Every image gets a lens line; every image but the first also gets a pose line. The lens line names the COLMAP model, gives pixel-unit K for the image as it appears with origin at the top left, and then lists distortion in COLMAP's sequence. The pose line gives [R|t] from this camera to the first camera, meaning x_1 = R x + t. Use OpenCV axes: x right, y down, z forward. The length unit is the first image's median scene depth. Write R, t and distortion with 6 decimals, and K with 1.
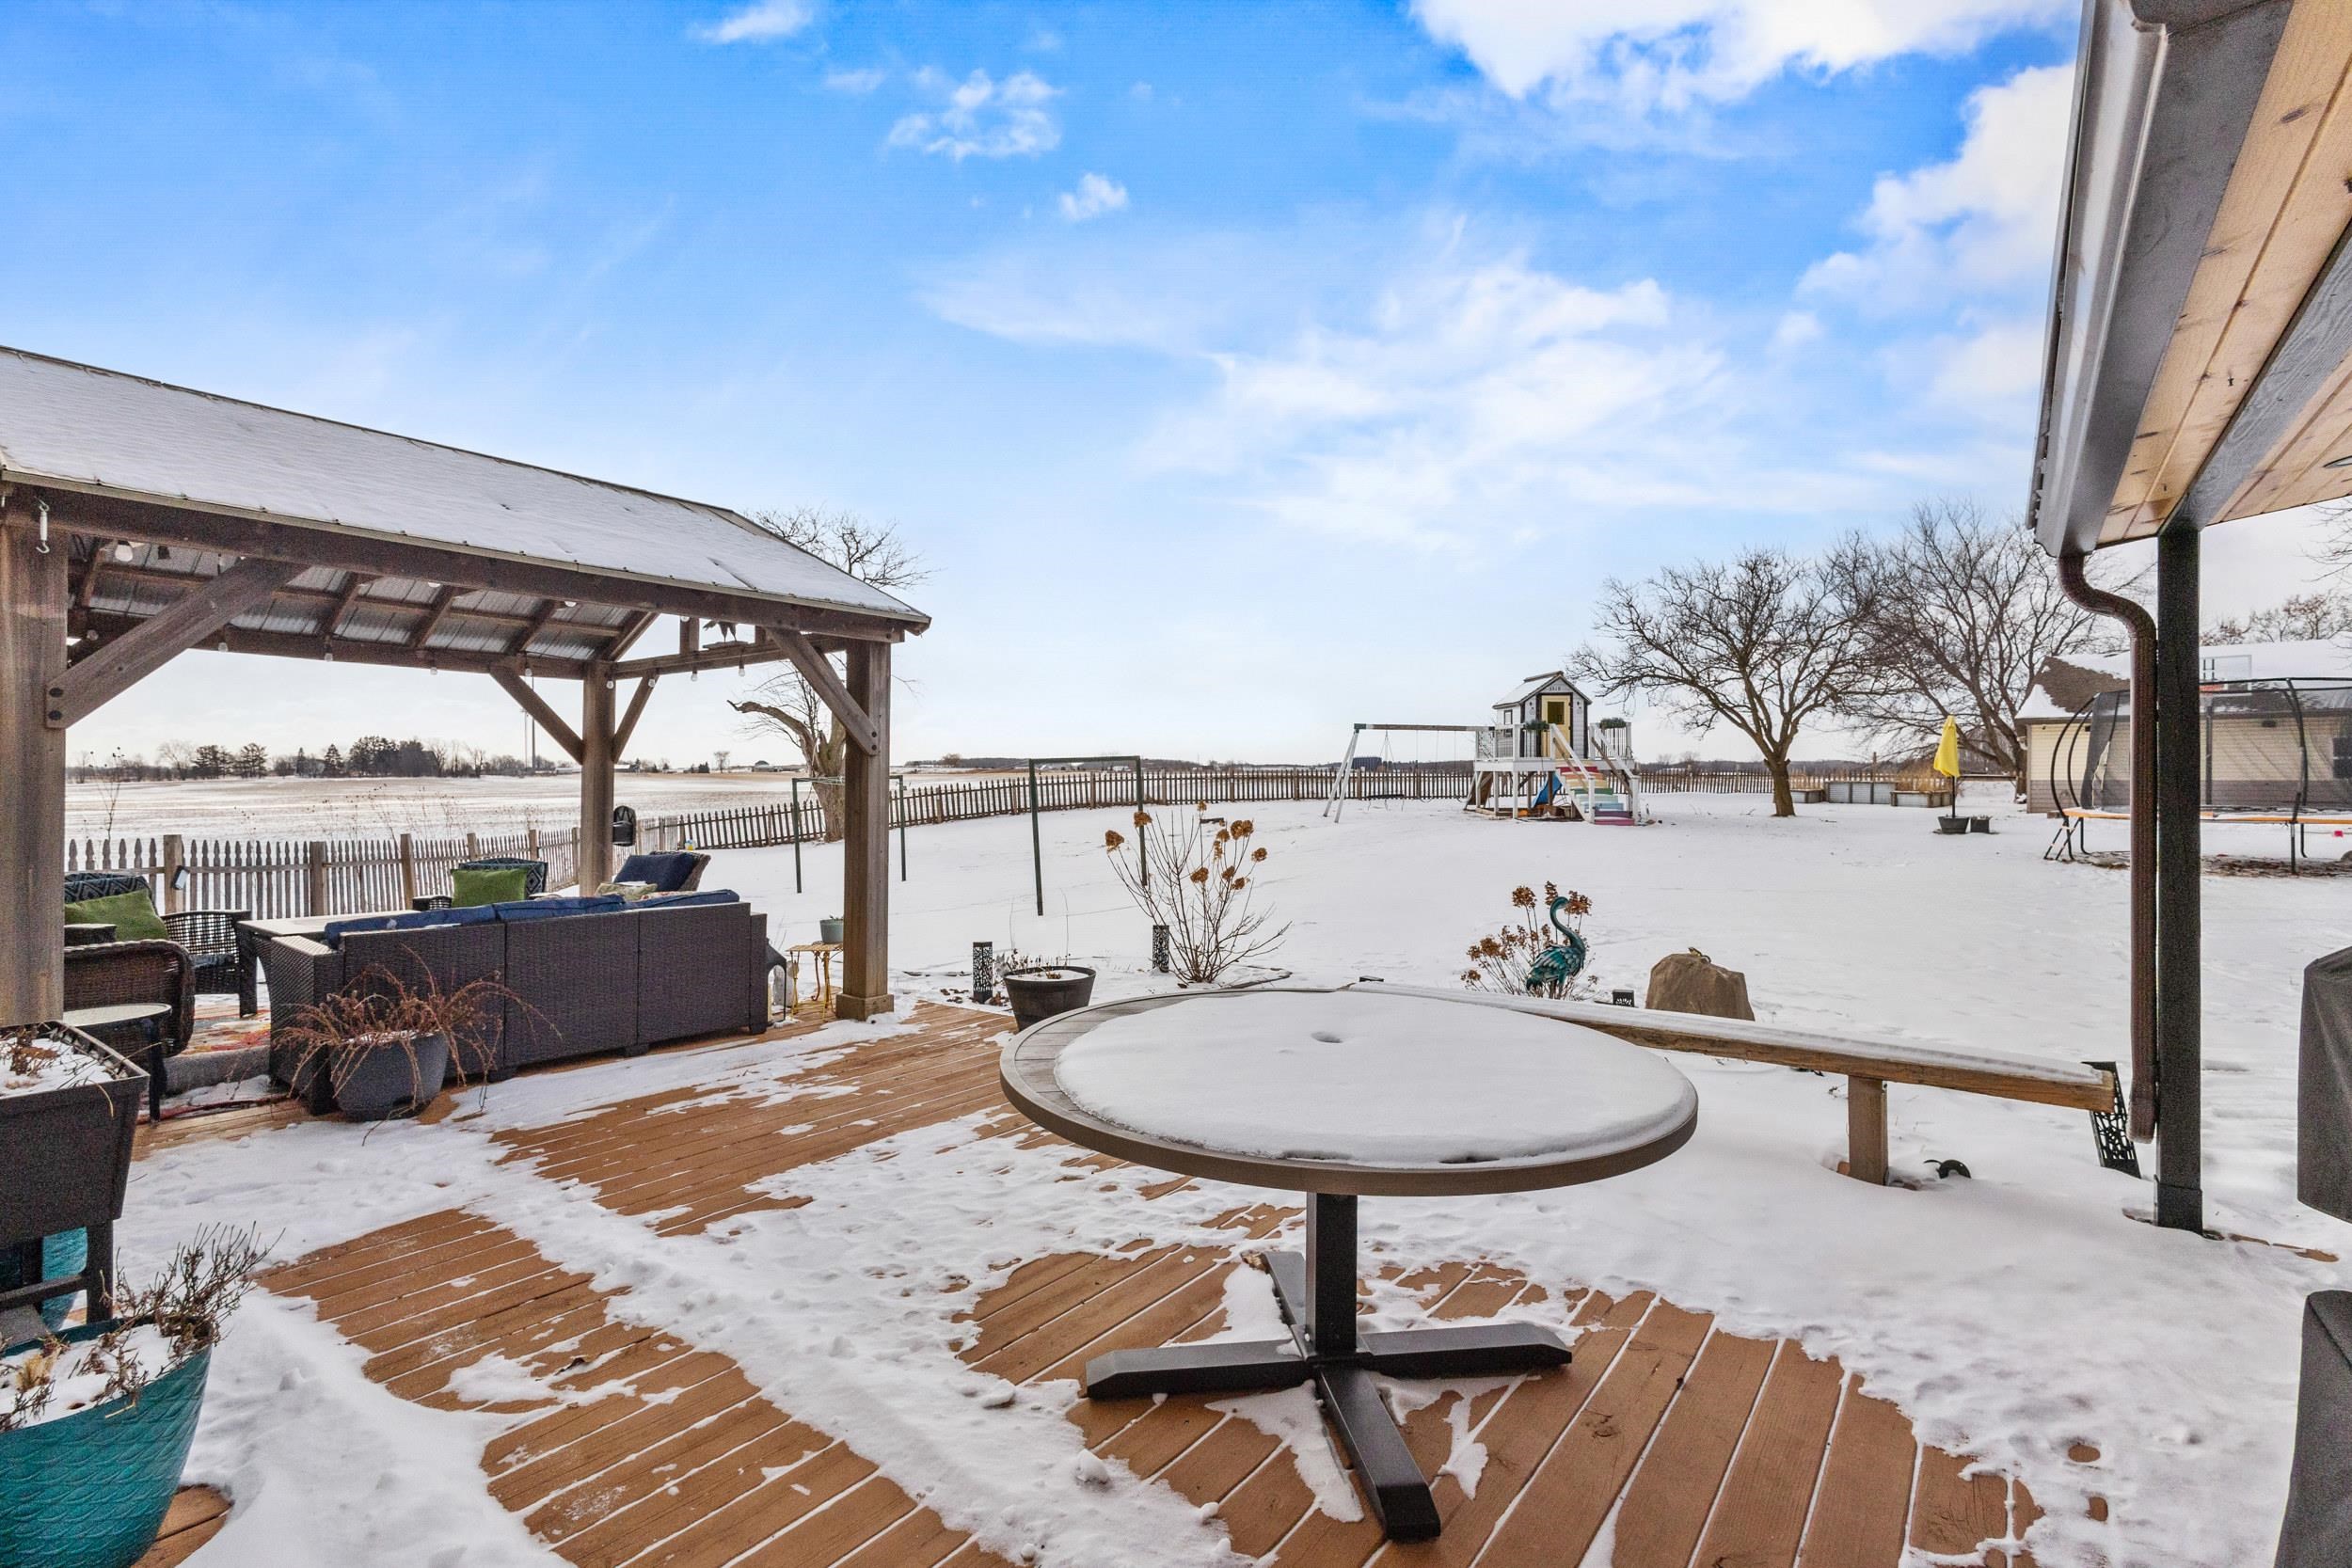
lens RADIAL K [[1076.3, 0, 1199.7], [0, 1076.3, 781.3], [0, 0, 1]] dist [0.008478, -0.003983]
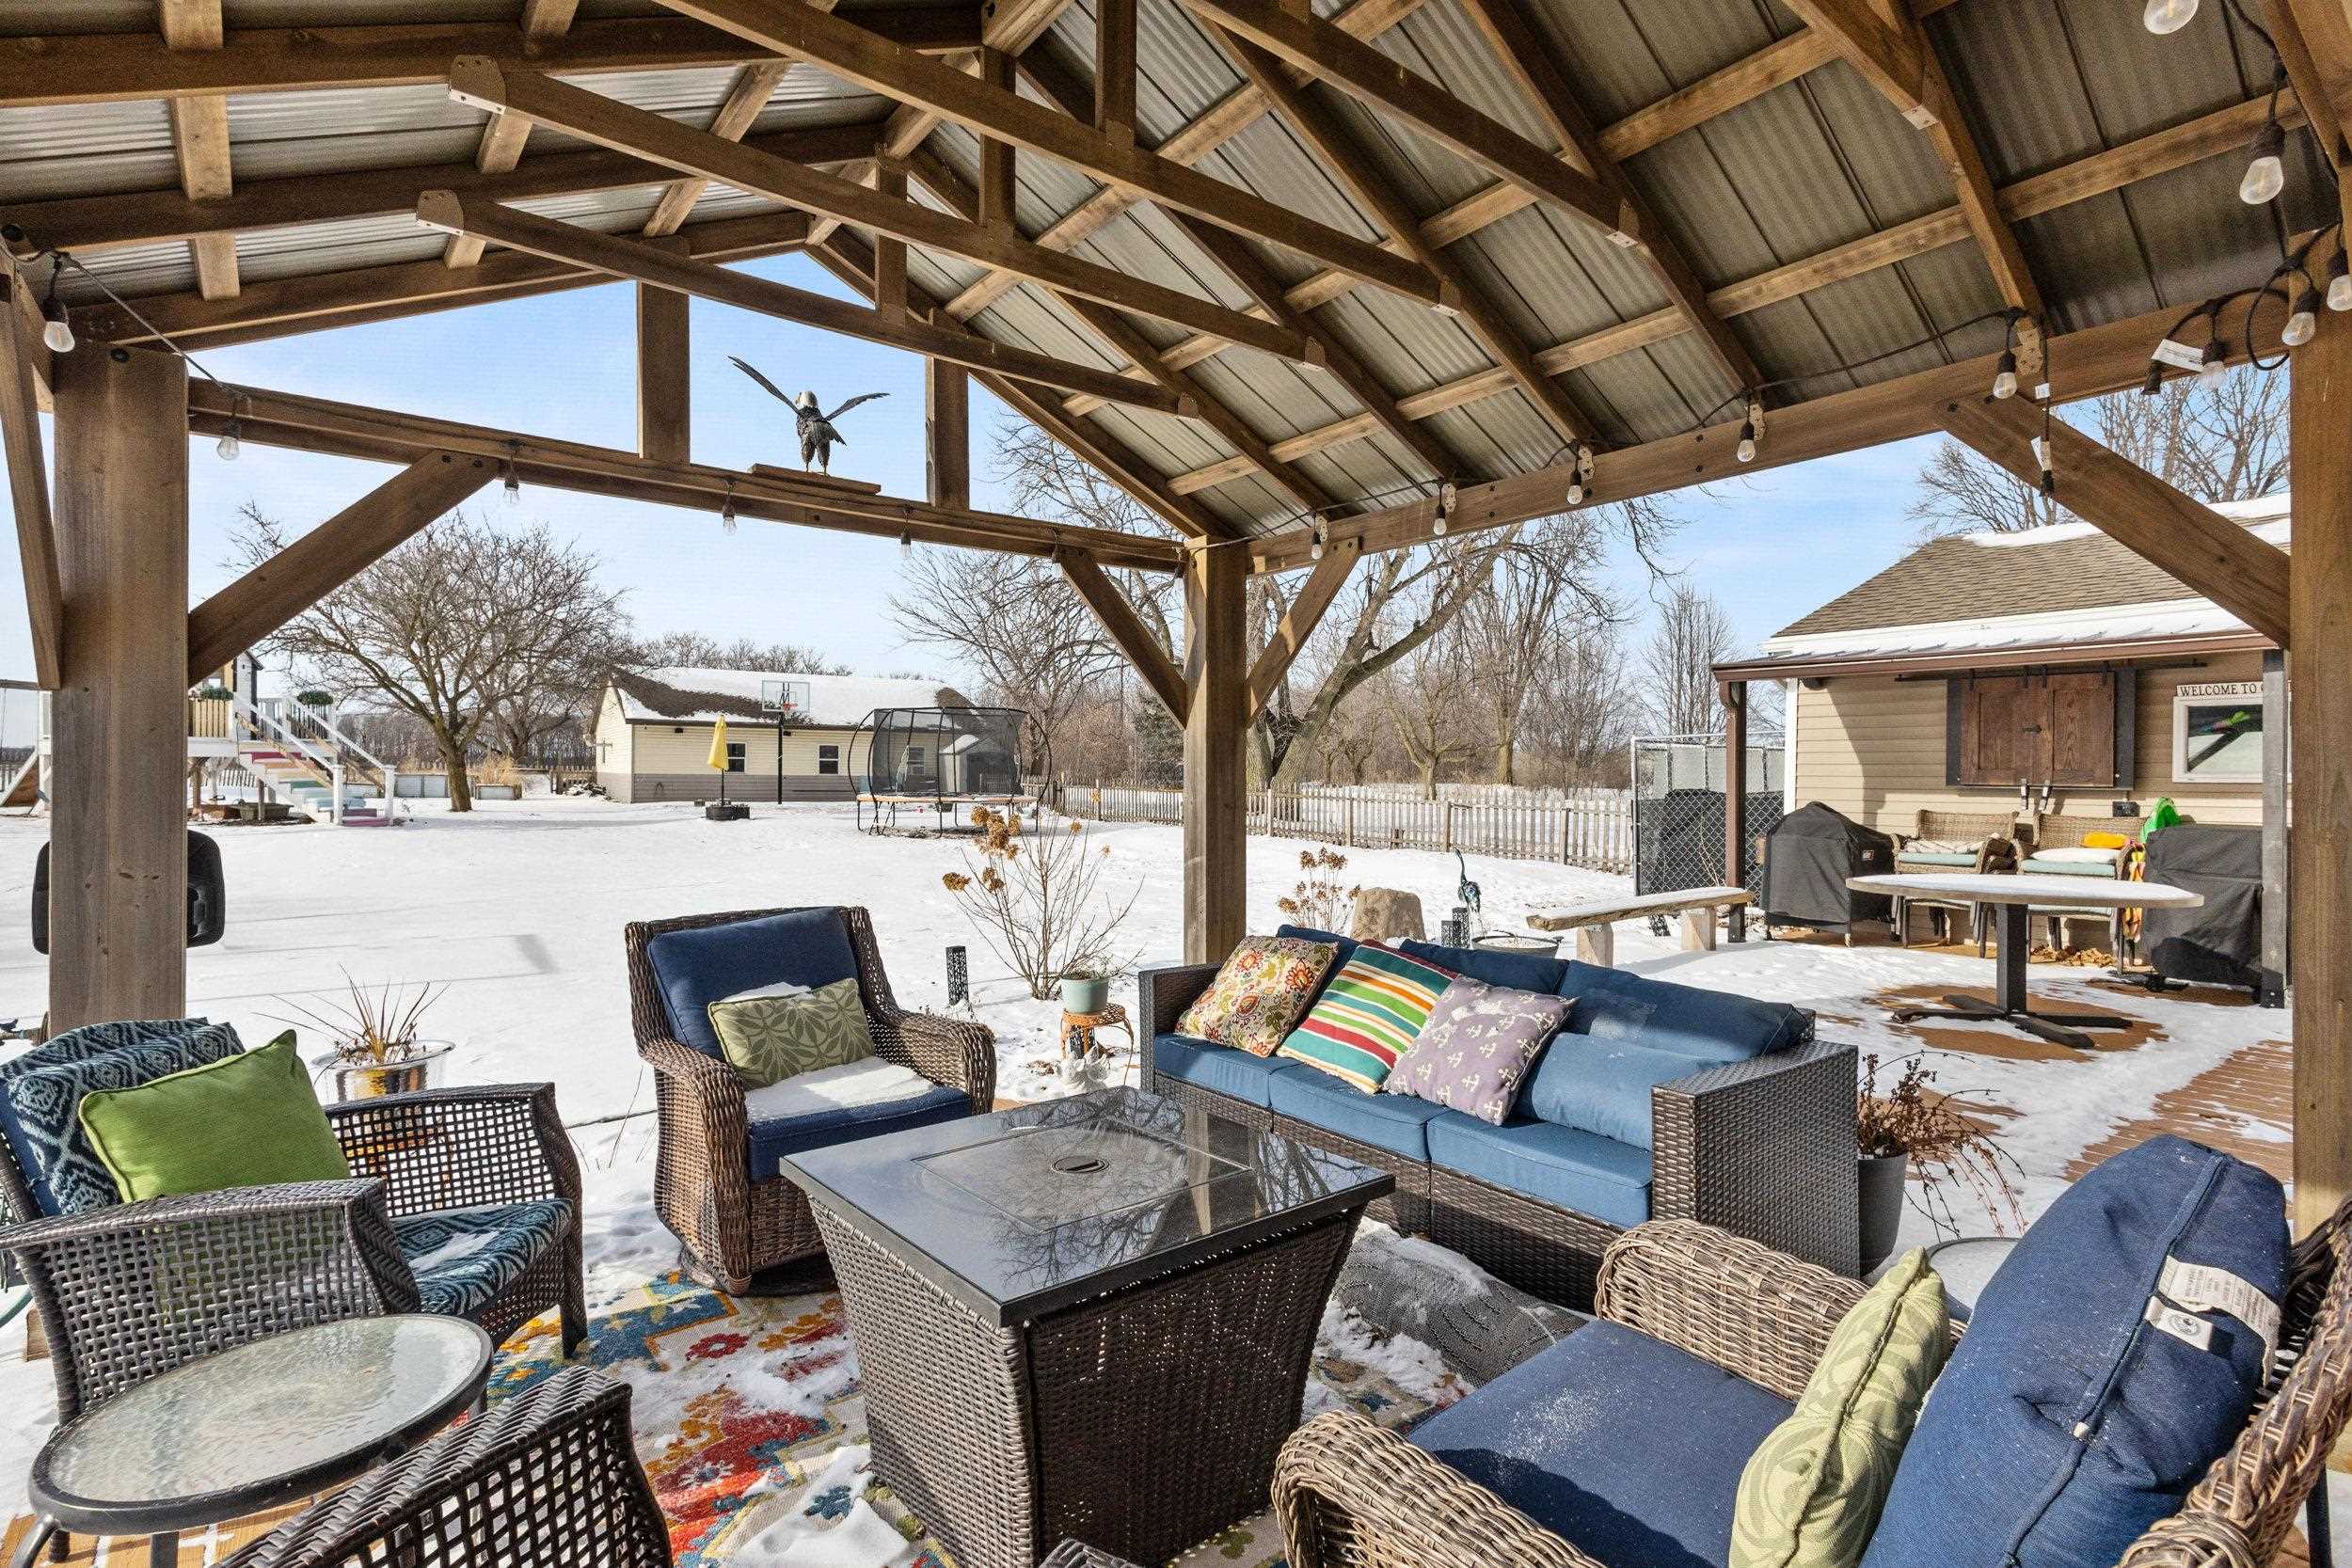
lens RADIAL K [[1100.6, 0, 1168.3], [0, 1100.6, 785.5], [0, 0, 1]] dist [0.002933, -0.000257]
pose [[0.256924, -0.004346, 0.966422, -1.856847], [-0.005150, 0.999970, 0.005866, 0.017490], [-0.966418, -0.006484, 0.256894, 1.506986]]
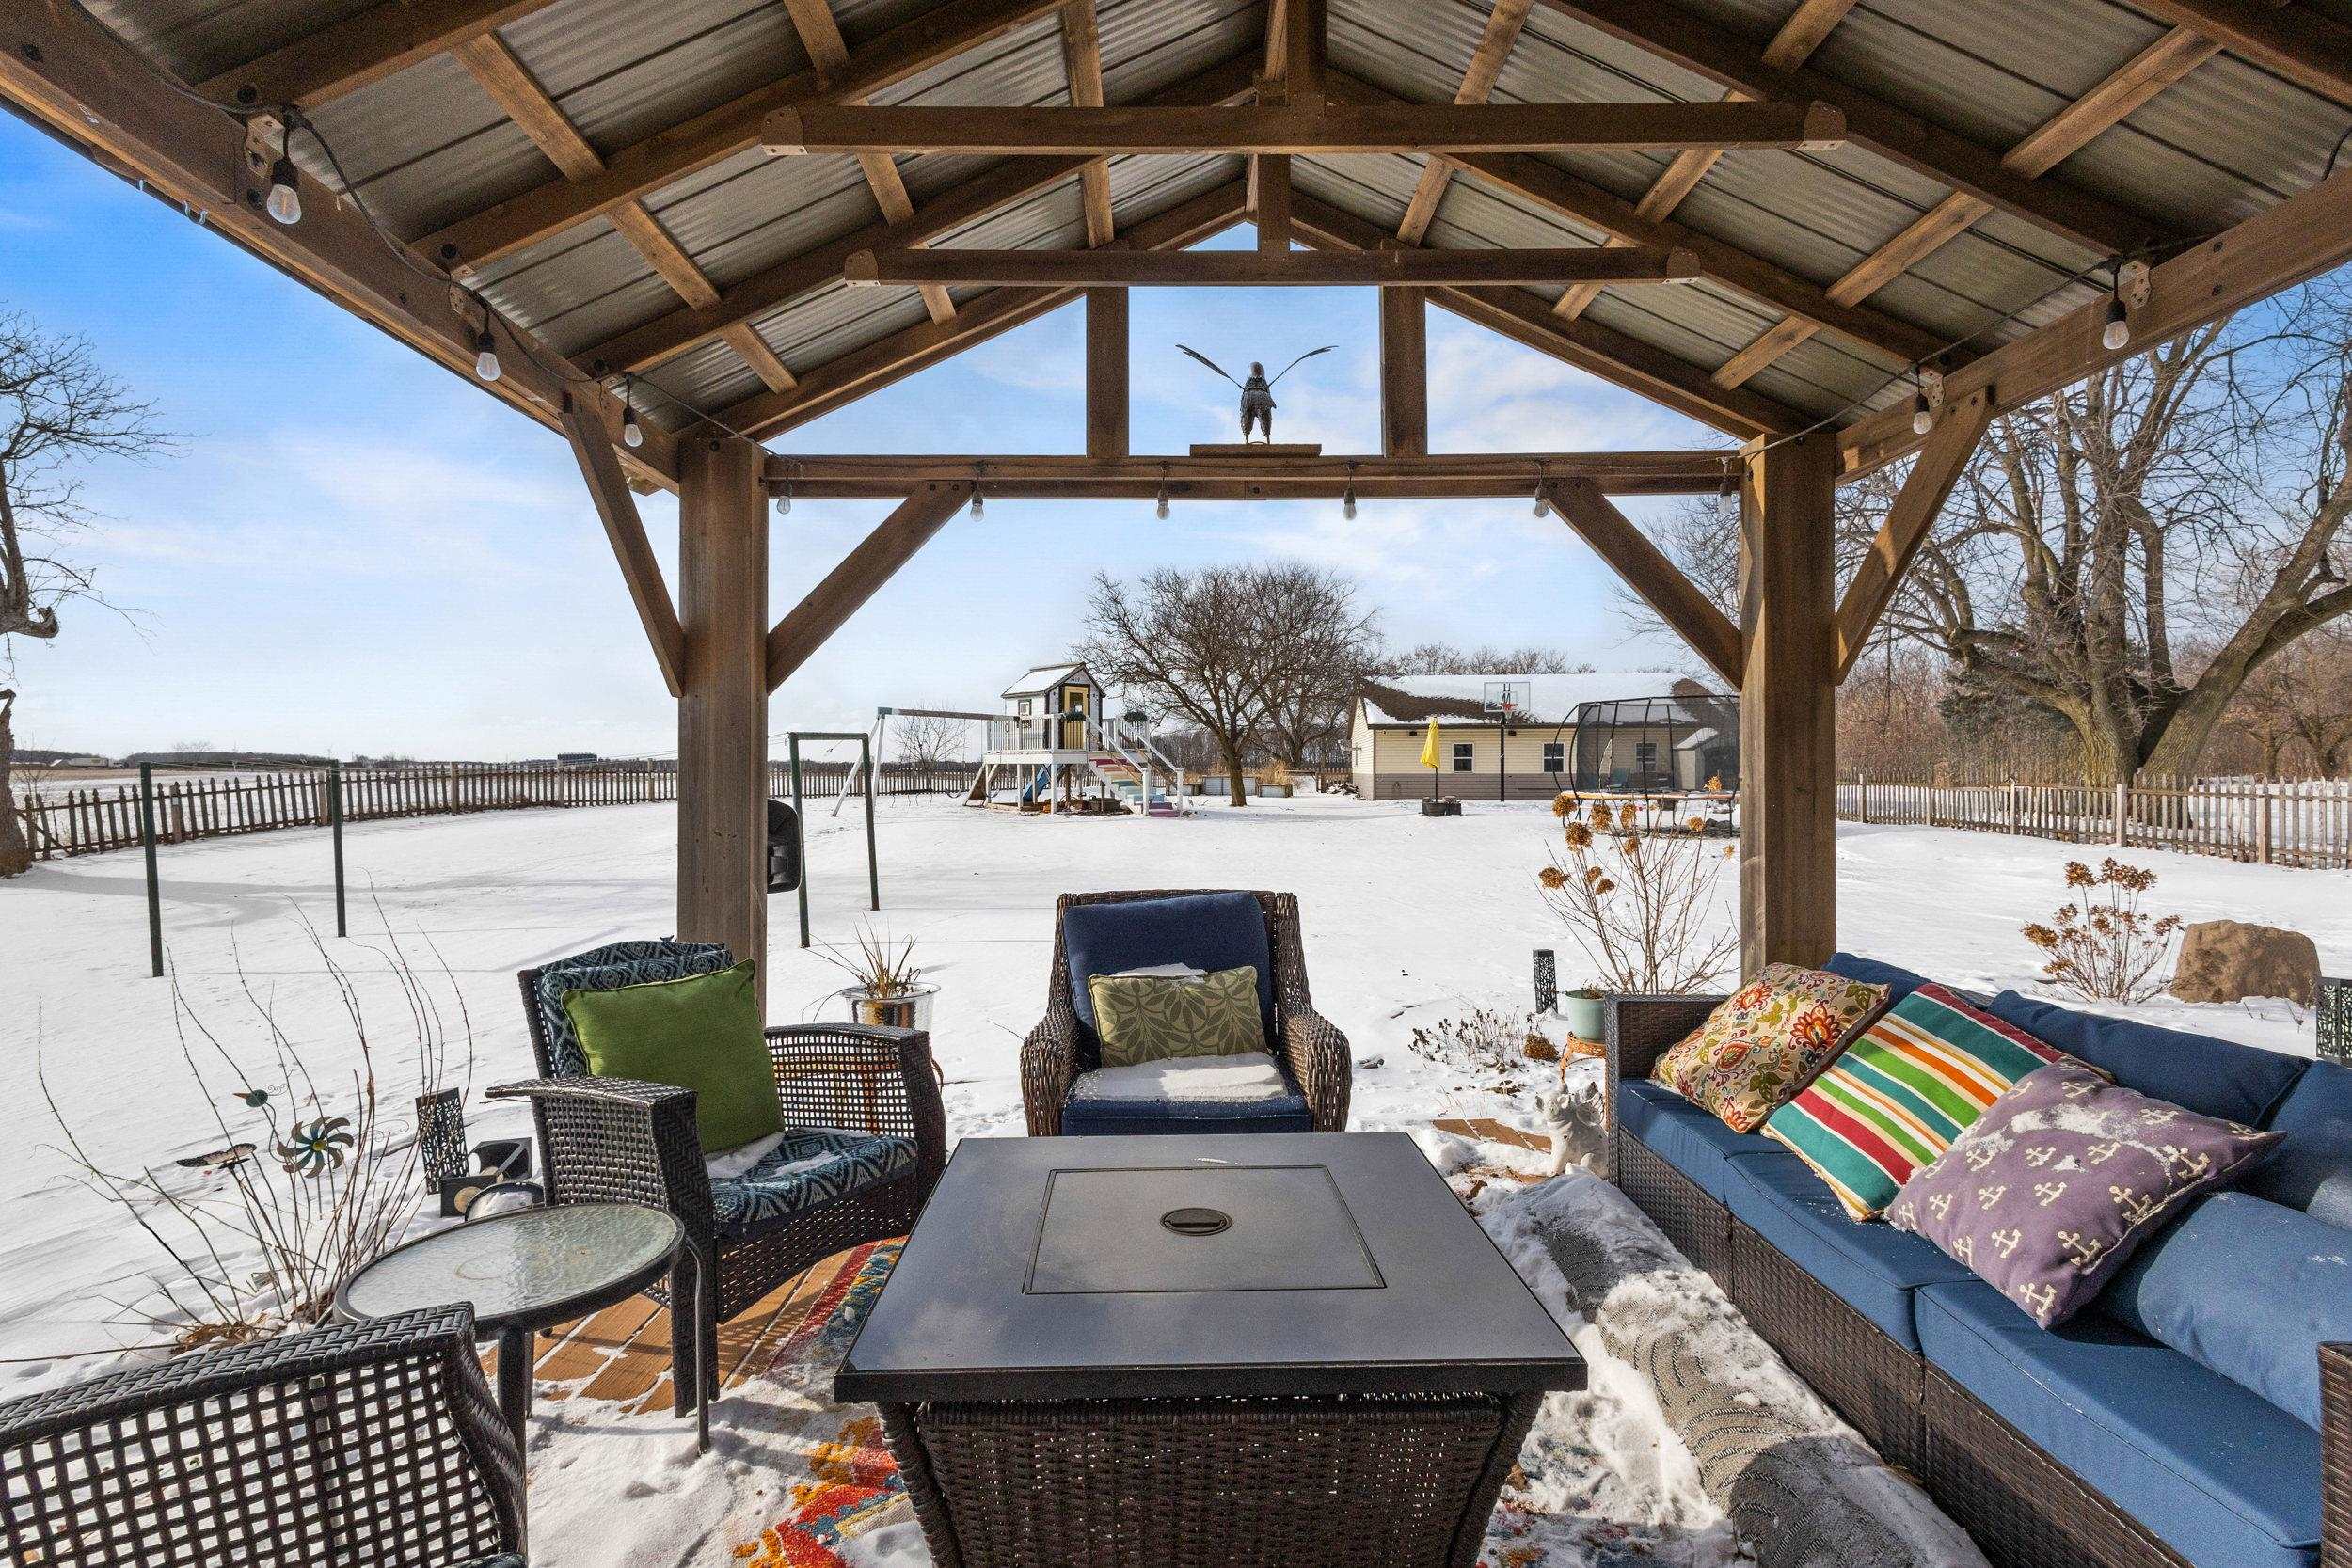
lens RADIAL K [[1076.3, 0, 1190.0], [0, 1076.3, 786.6], [0, 0, 1]] dist [0.008478, -0.003983]
pose [[0.786761, -0.007852, 0.617208, -1.596120], [0.004204, 0.999964, 0.007362, 0.036896], [-0.617244, -0.003198, 0.786765, 1.356613]]
